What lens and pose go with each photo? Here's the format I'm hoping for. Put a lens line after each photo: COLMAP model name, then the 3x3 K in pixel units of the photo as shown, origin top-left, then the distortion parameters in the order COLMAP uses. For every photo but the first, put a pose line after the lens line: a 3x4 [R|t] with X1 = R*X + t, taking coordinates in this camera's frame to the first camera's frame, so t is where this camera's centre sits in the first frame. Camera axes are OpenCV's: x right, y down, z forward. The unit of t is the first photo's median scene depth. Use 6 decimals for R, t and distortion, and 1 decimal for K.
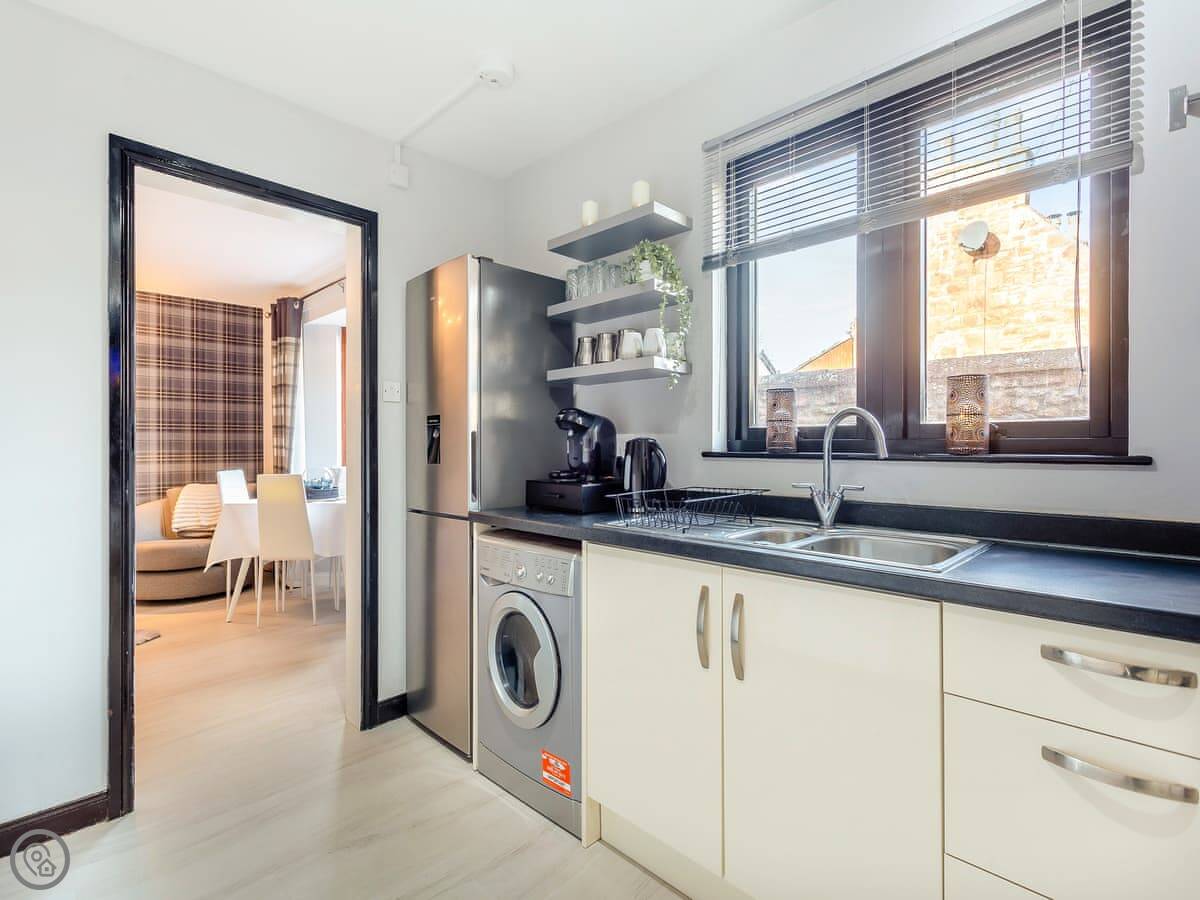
lens RADIAL K [[582.4, 0, 603.8], [0, 582.4, 455.3], [0, 0, 1]] dist [0.005210, -0.003352]
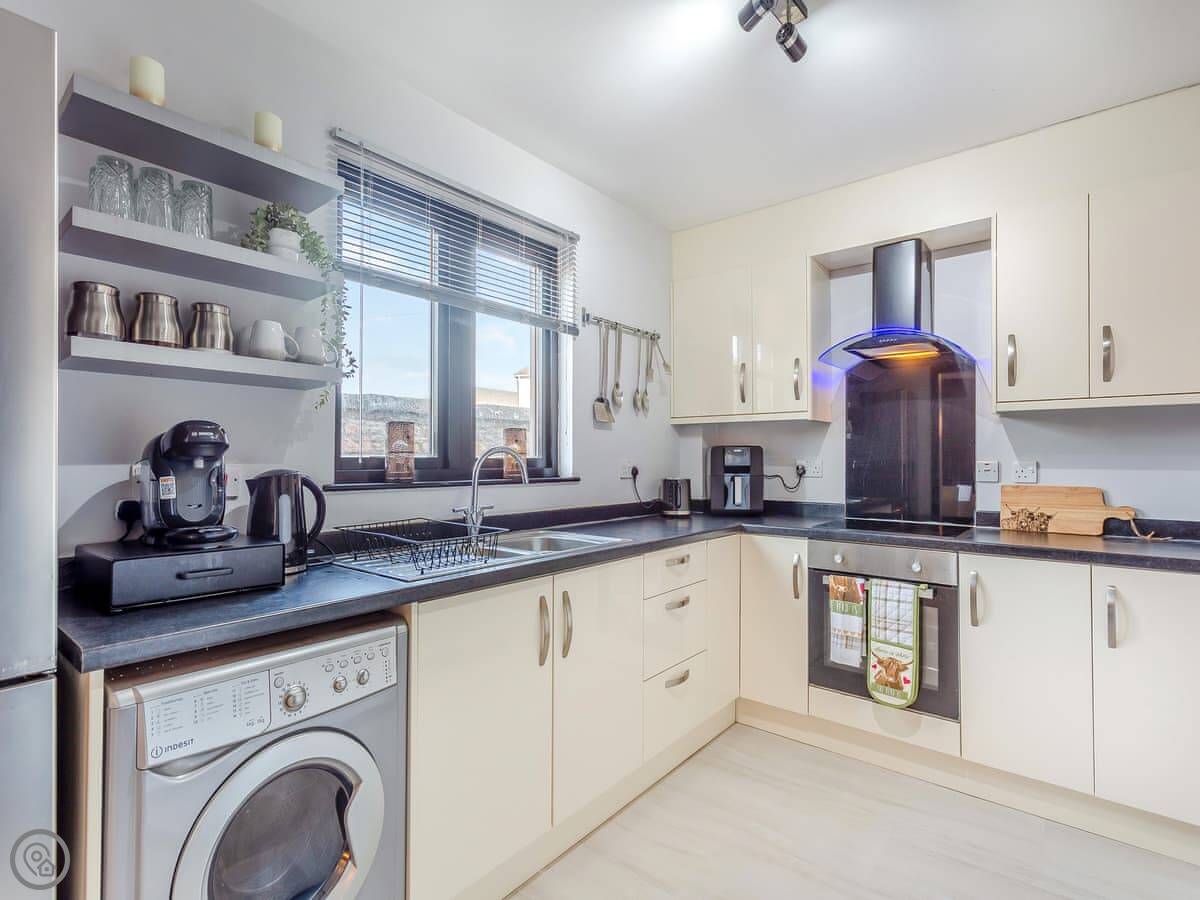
lens RADIAL K [[582.4, 0, 608.2], [0, 582.4, 451.3], [0, 0, 1]] dist [0.005210, -0.003352]
pose [[-0.107868, 0.012317, 0.994089, -0.861664], [0.018254, 0.999779, -0.010407, -0.046954], [-0.993998, 0.017023, -0.108069, 0.830424]]
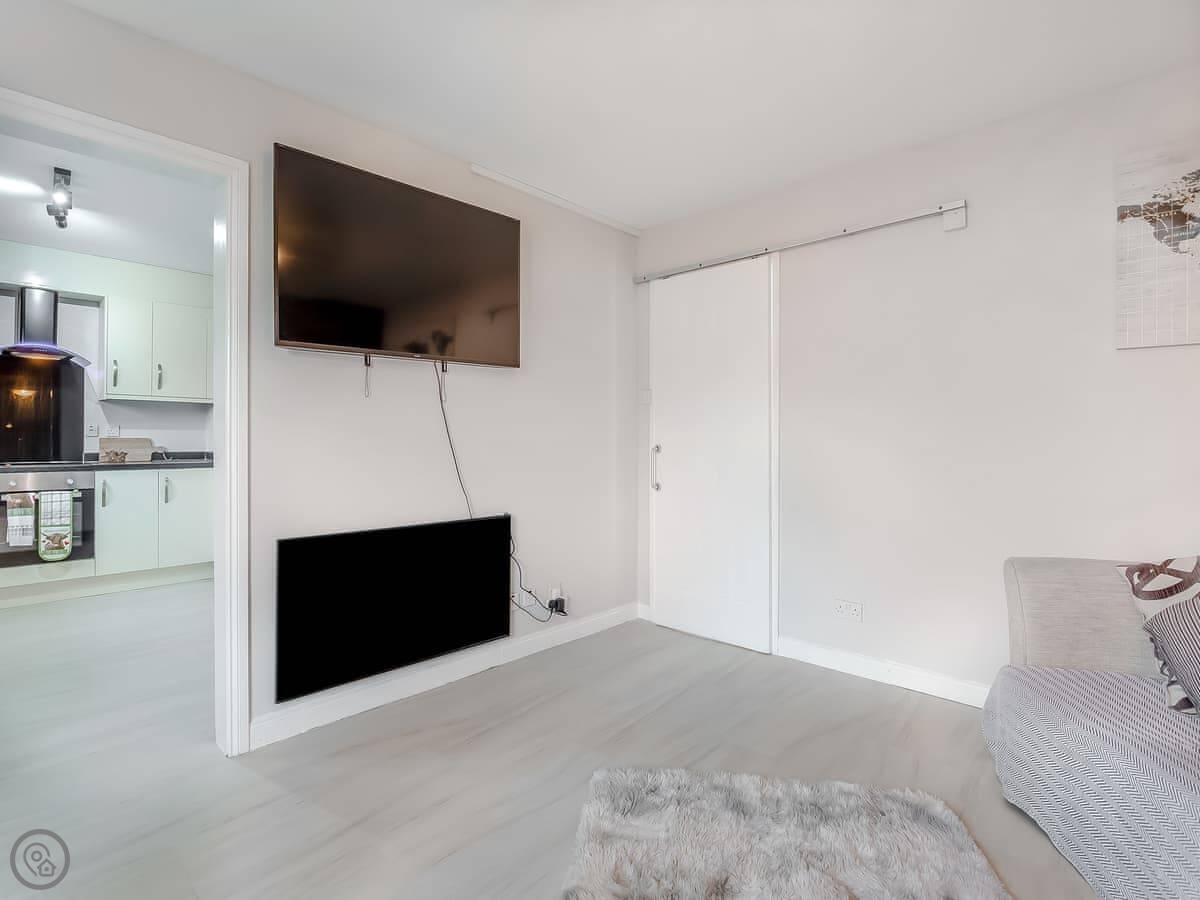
lens RADIAL K [[582.4, 0, 581.2], [0, 582.4, 435.1], [0, 0, 1]] dist [0.005210, -0.003352]
pose [[-0.999701, -0.004426, -0.024067, -1.676829], [-0.004912, 0.999785, 0.020155, -0.037761], [0.023973, 0.020267, -0.999507, 2.456607]]
